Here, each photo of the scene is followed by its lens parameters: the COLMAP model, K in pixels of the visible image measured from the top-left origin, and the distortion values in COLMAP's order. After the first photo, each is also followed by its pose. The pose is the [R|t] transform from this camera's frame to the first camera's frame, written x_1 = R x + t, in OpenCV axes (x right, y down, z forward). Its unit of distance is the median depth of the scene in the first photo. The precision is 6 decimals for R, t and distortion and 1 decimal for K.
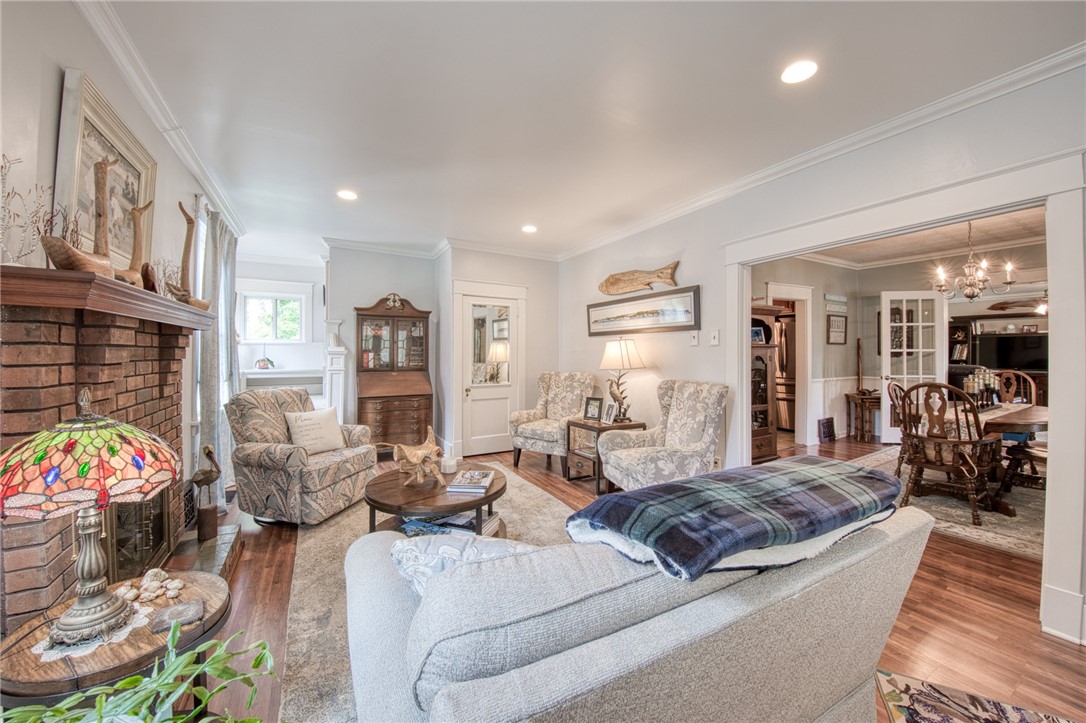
lens RADIAL K [[400.4, 0, 545.6], [0, 400.4, 349.0], [0, 0, 1]] dist [-0.013721, -0.000088]
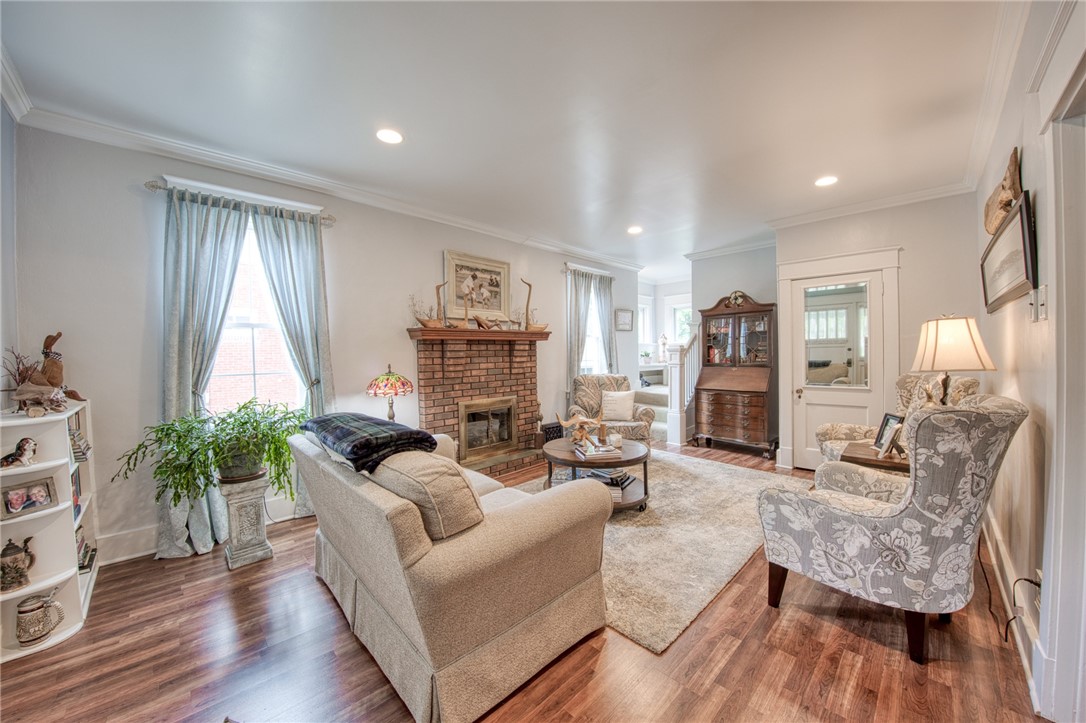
lens RADIAL K [[394.4, 0, 538.7], [0, 394.4, 359.7], [0, 0, 1]] dist [-0.013337, -0.000098]
pose [[0.252288, 0.009278, -0.967608, 0.534656], [0.027111, 0.999494, 0.016652, 0.007751], [0.967272, -0.030434, 0.251908, 0.286706]]
